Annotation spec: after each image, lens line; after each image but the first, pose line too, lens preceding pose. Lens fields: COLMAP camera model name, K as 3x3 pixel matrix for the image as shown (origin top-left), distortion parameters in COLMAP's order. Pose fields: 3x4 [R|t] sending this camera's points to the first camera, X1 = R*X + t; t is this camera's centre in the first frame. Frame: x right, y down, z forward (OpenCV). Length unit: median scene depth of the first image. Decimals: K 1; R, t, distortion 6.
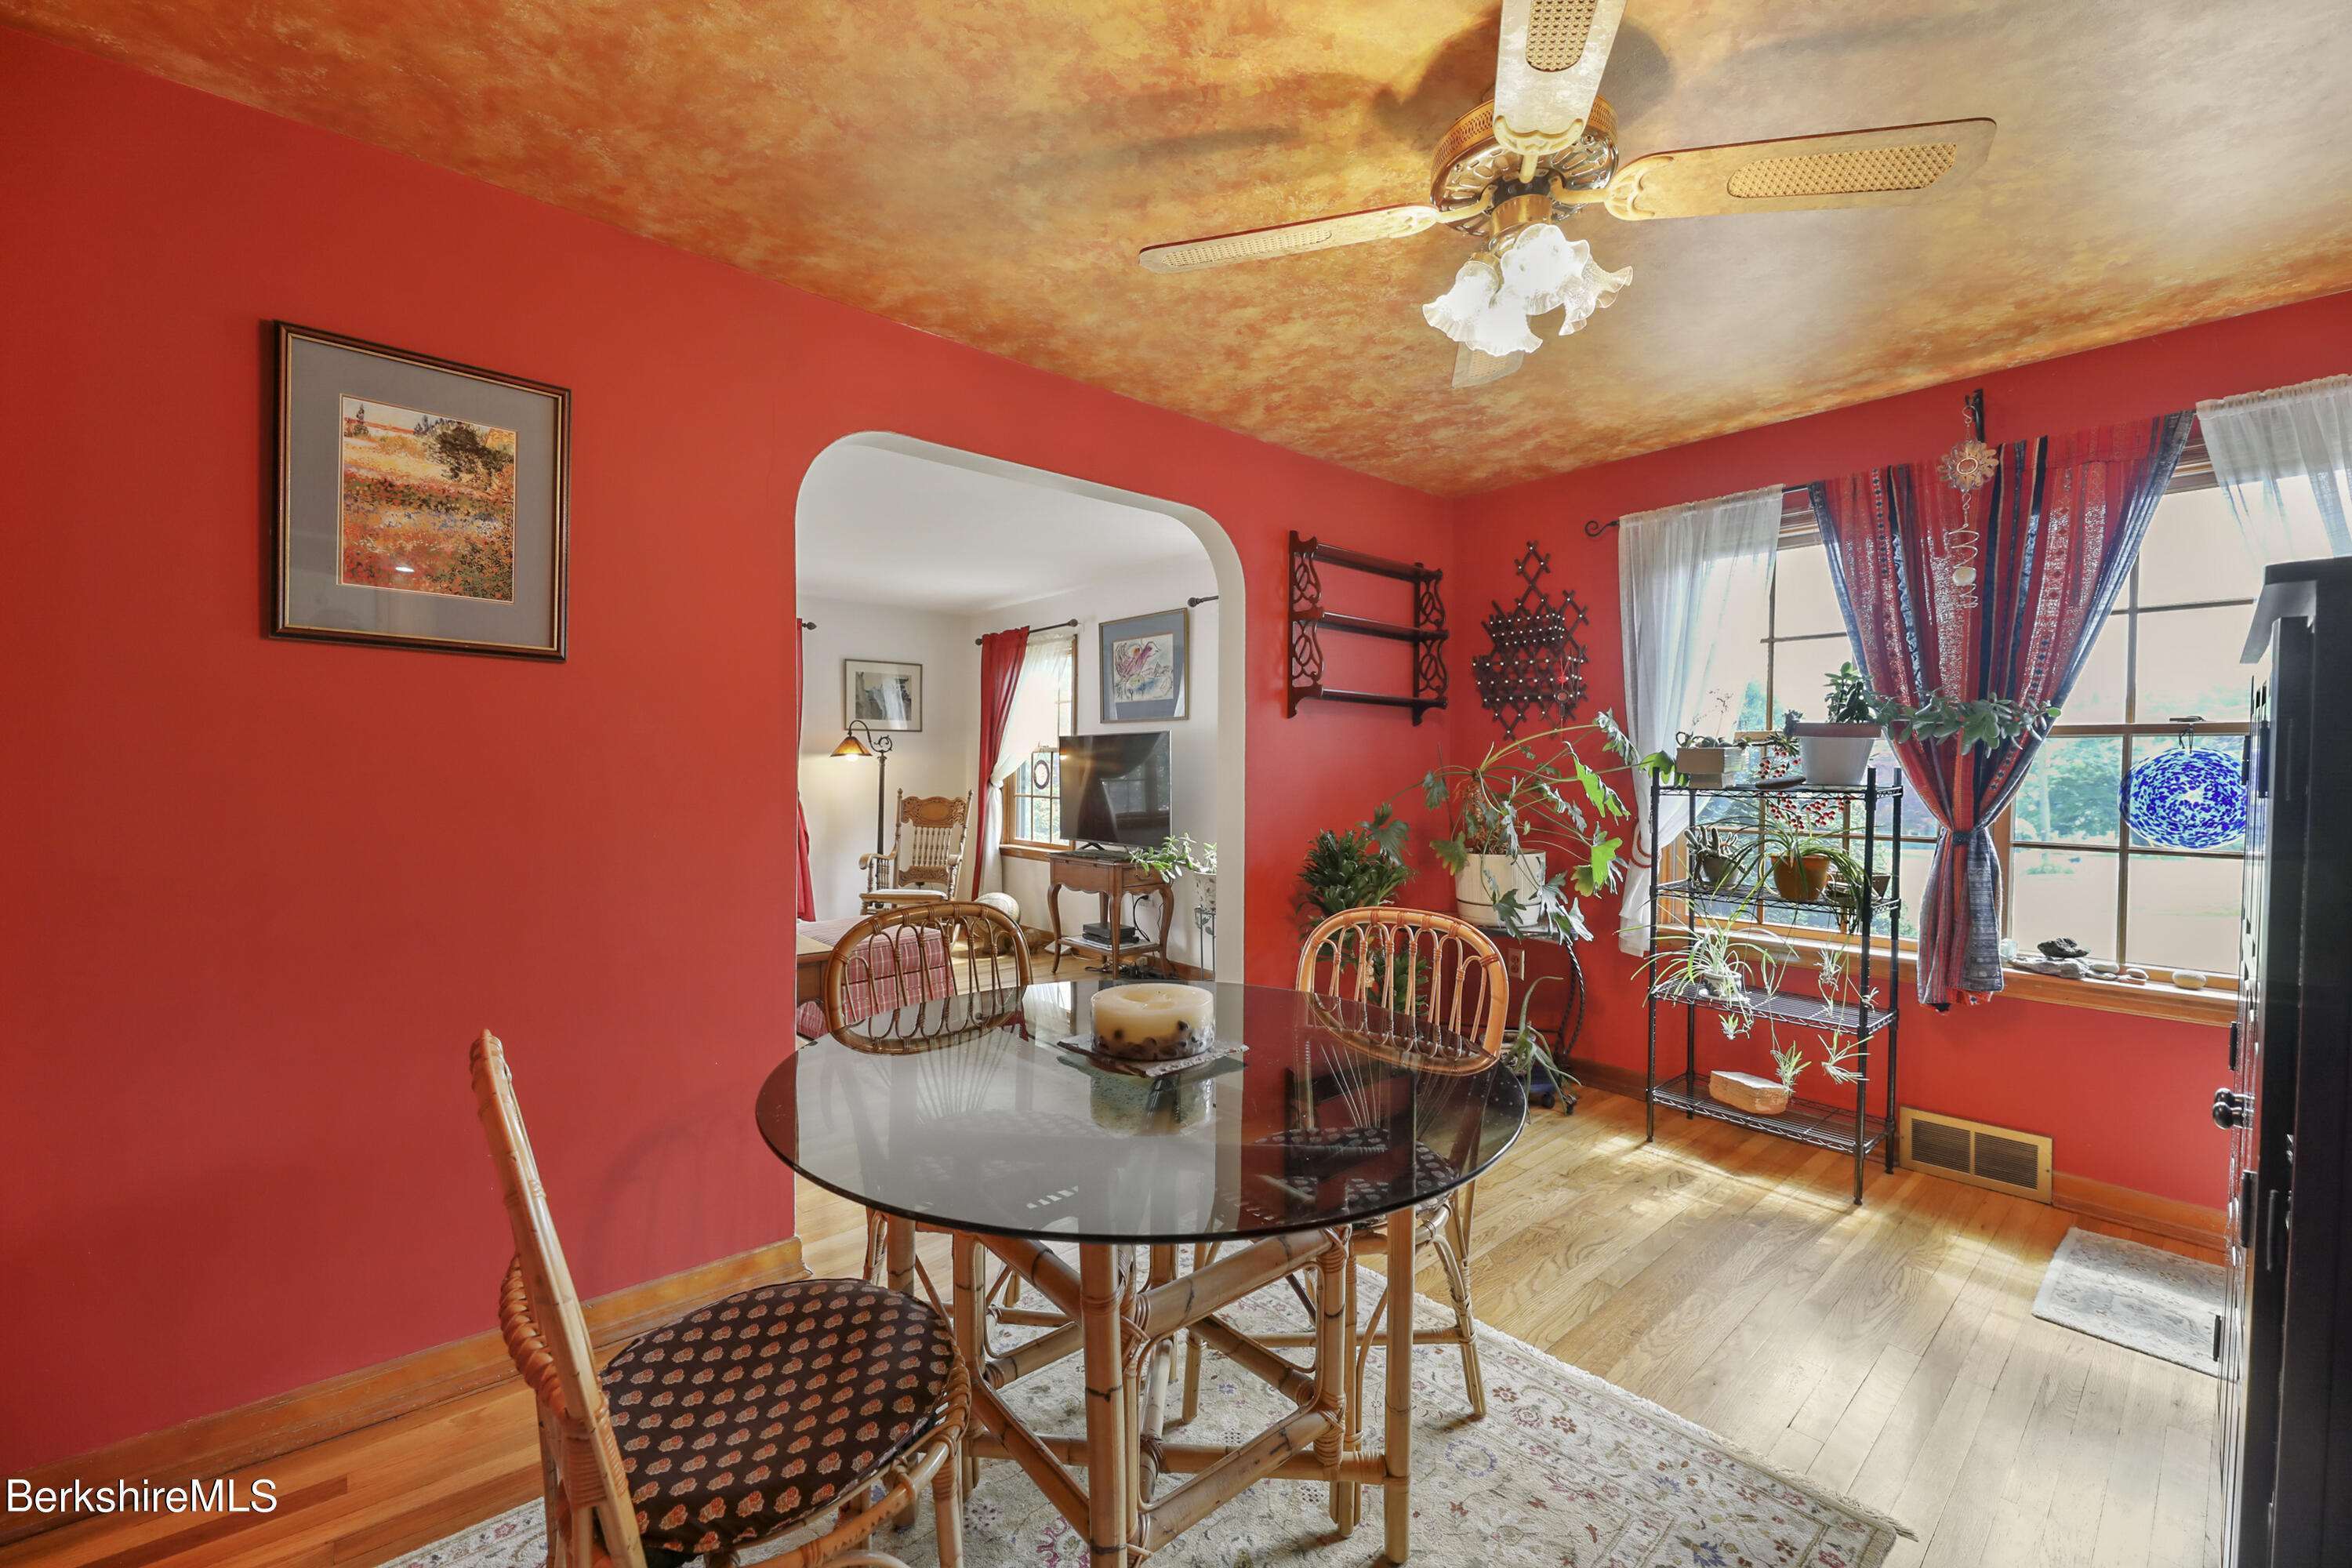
lens RADIAL K [[965.1, 0, 1175.7], [0, 965.1, 786.8], [0, 0, 1]] dist [-0.000652, -0.000207]
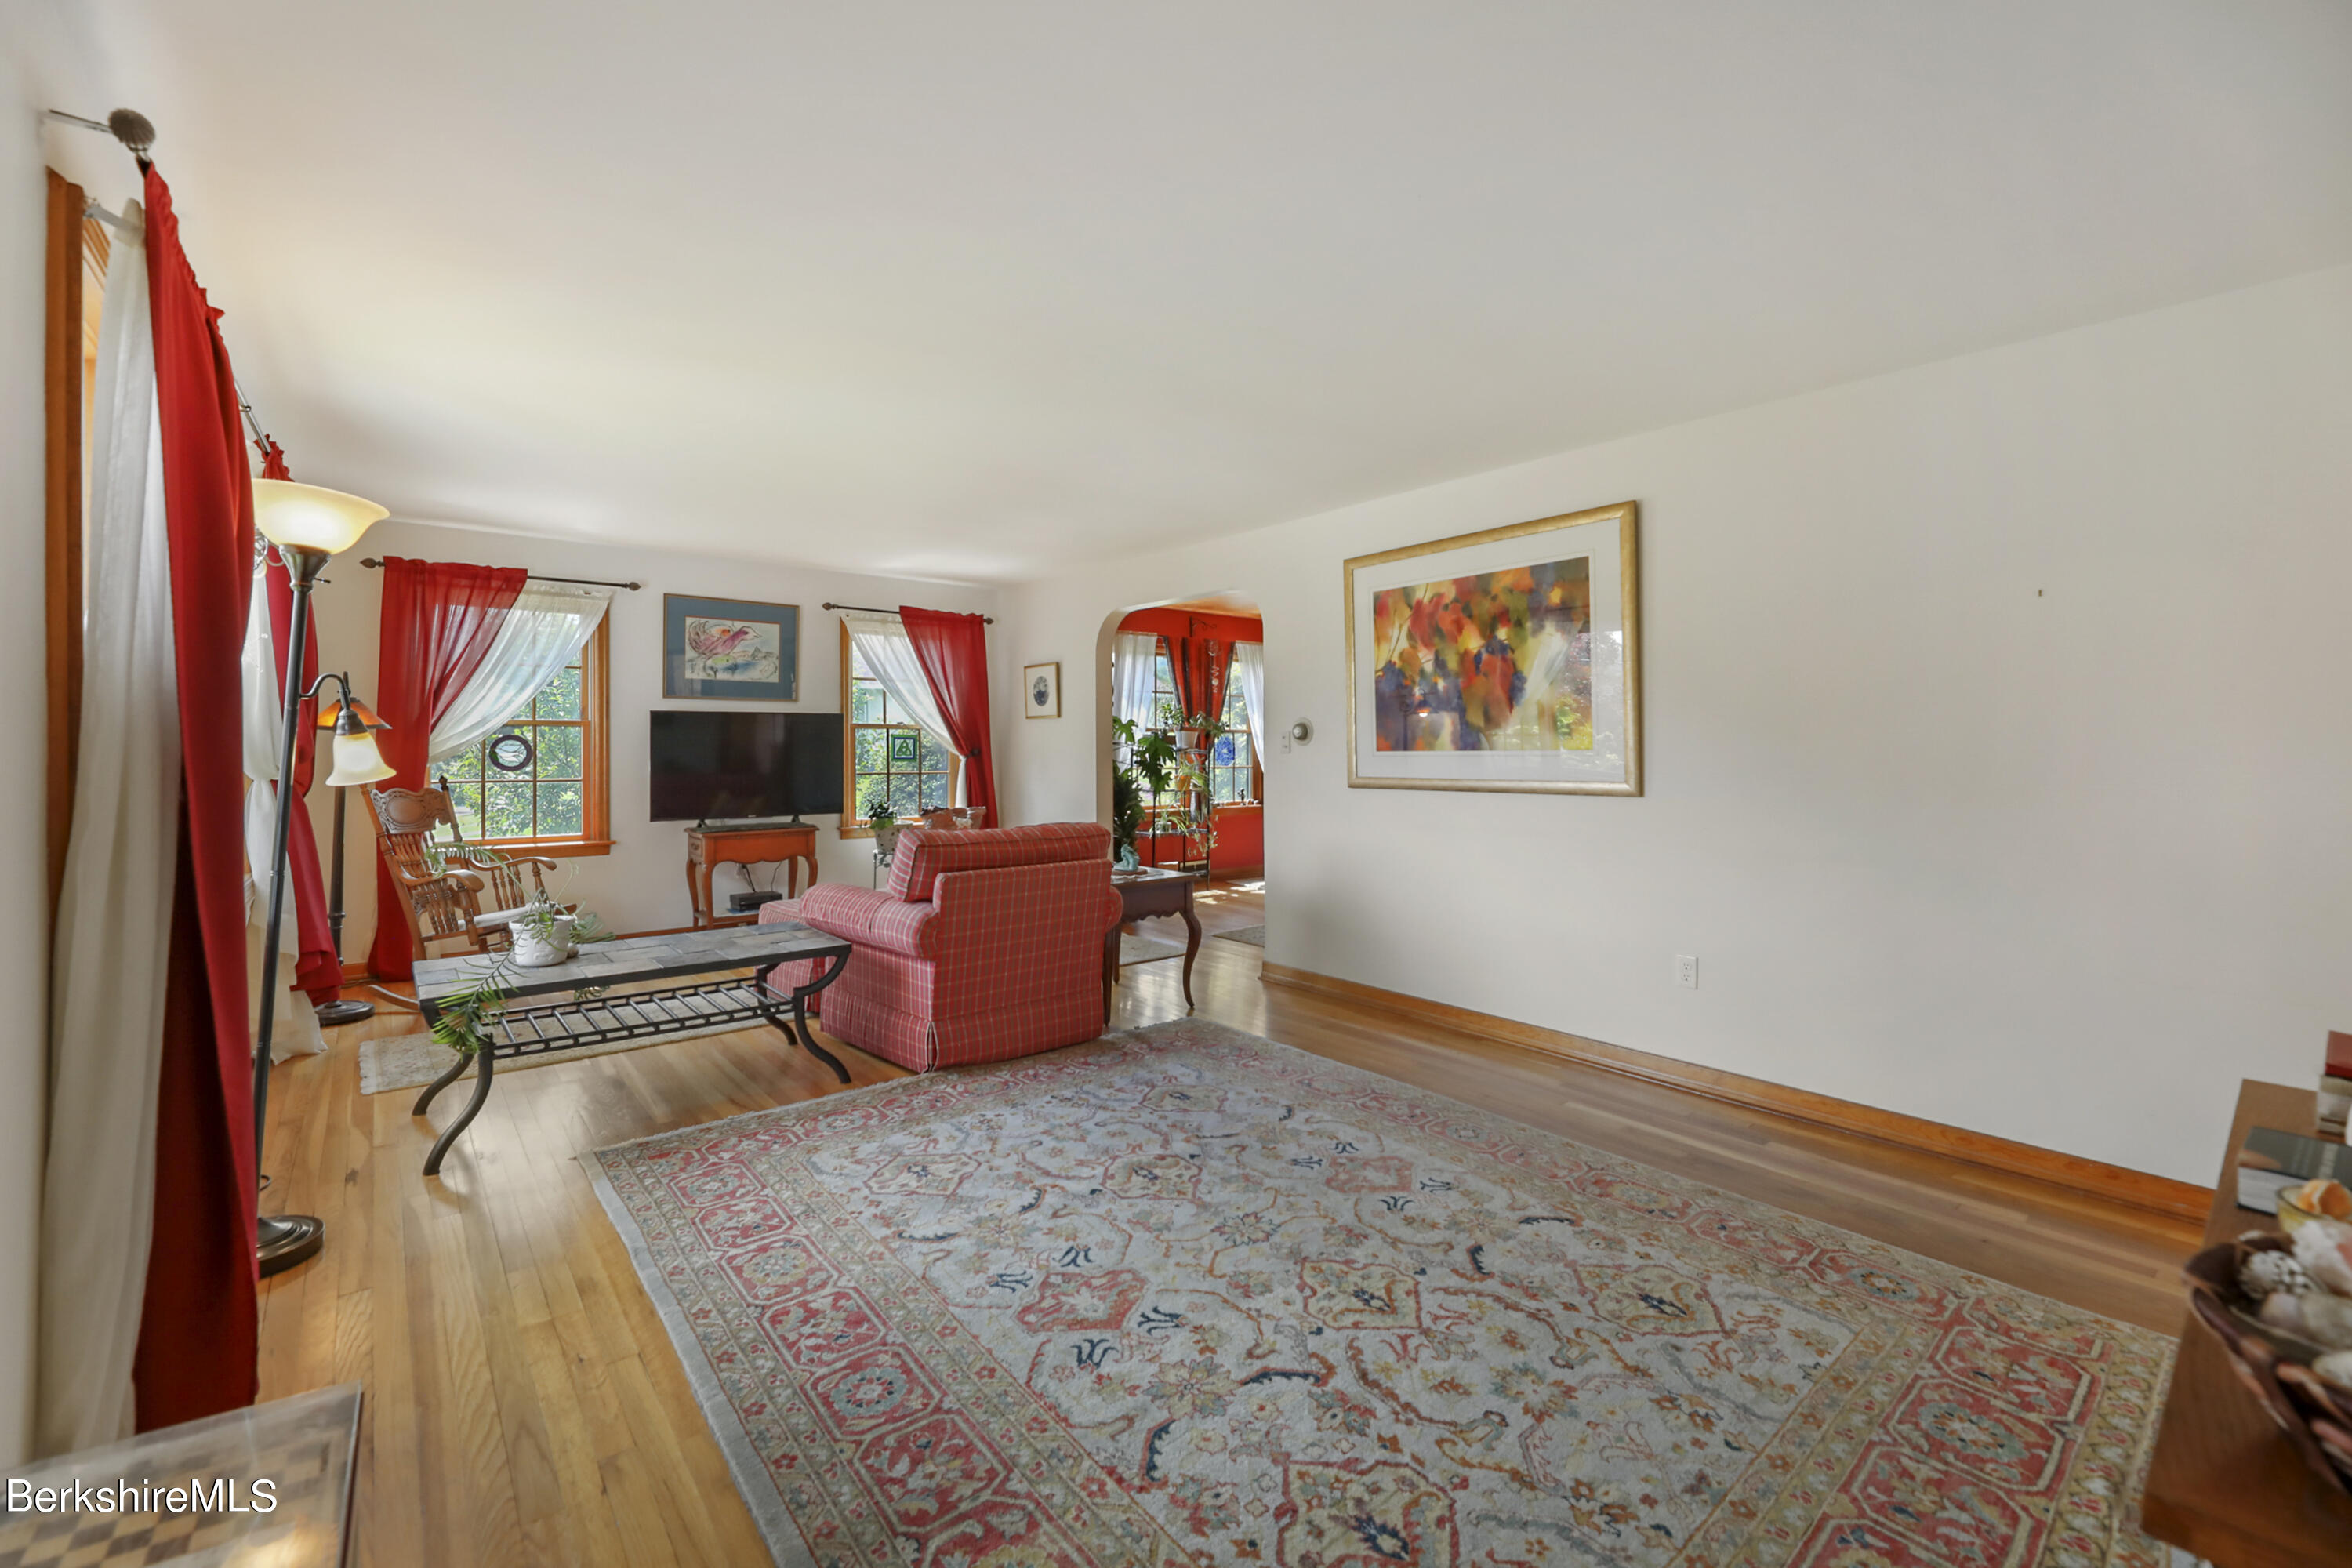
lens RADIAL K [[965.1, 0, 1164.5], [0, 965.1, 769.0], [0, 0, 1]] dist [-0.000652, -0.000207]
pose [[0.020196, -0.031214, 0.999309, -1.693590], [0.019260, 0.999339, 0.030825, -0.024948], [-0.999611, 0.018624, 0.020784, 0.797630]]
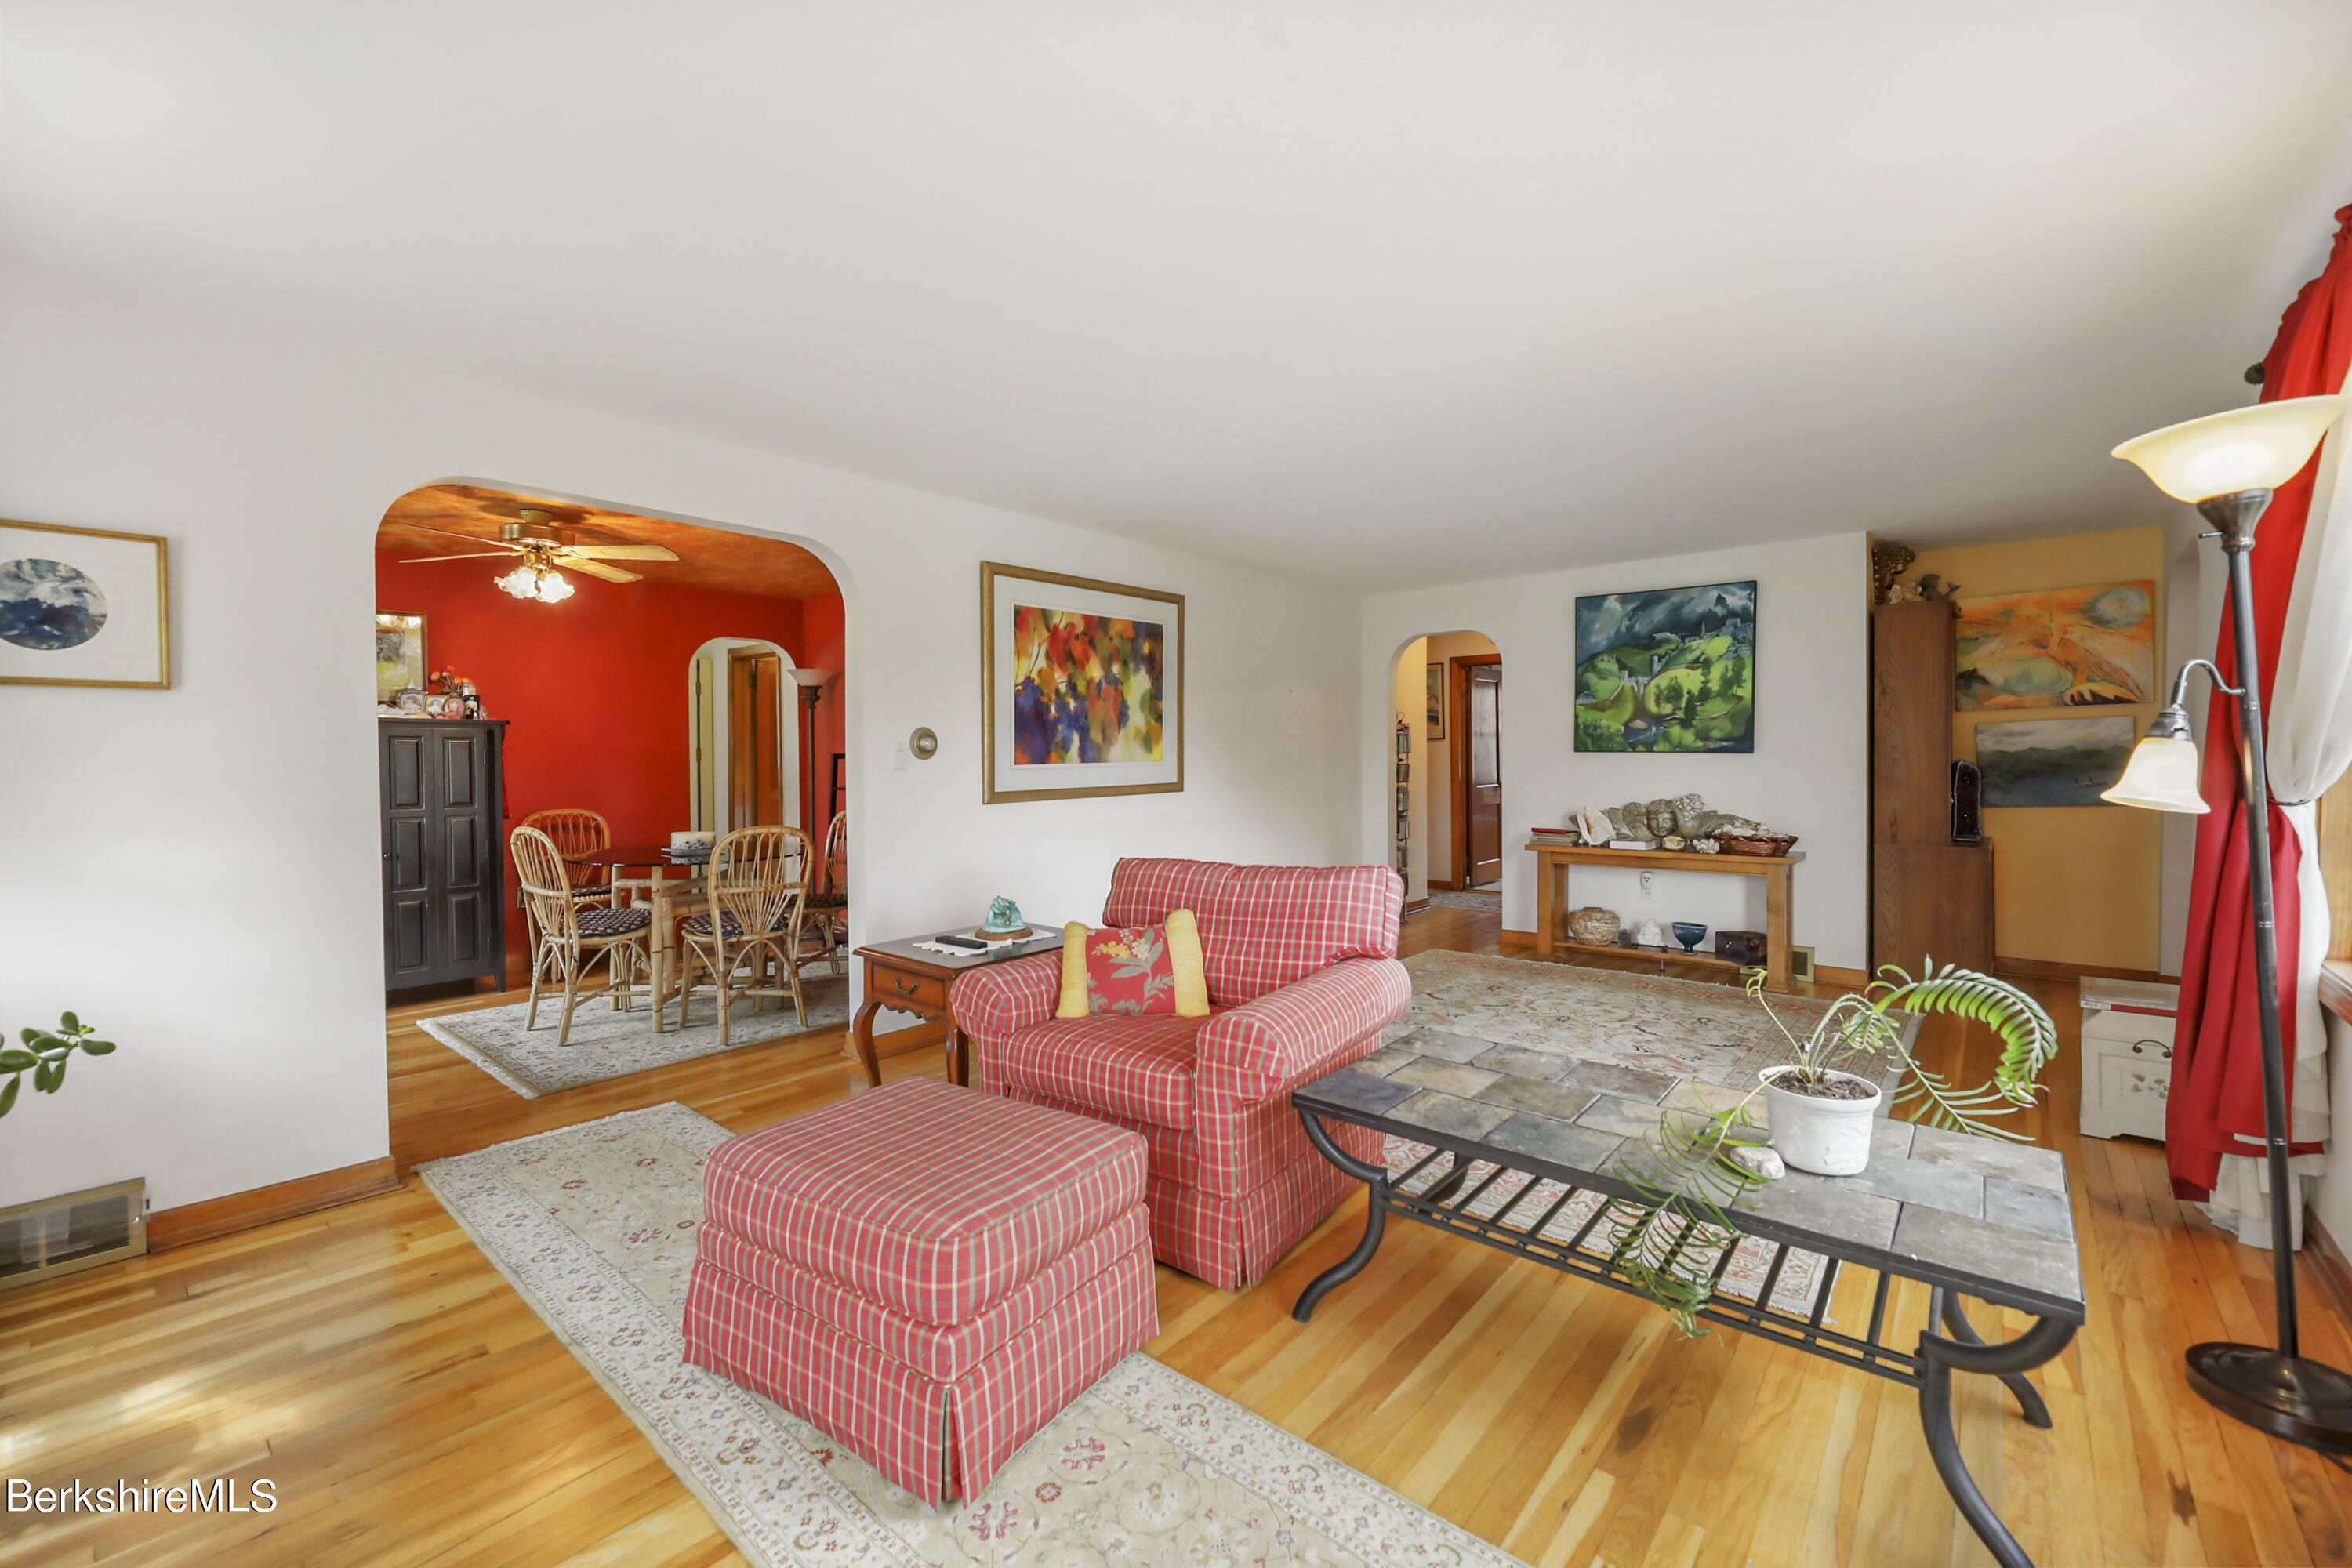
lens RADIAL K [[965.1, 0, 1161.0], [0, 965.1, 776.3], [0, 0, 1]] dist [-0.000652, -0.000207]
pose [[-0.990557, 0.000741, -0.137099, -0.468552], [-0.004597, 0.999244, 0.038617, -0.038040], [0.137024, 0.038882, -0.989804, 1.801737]]
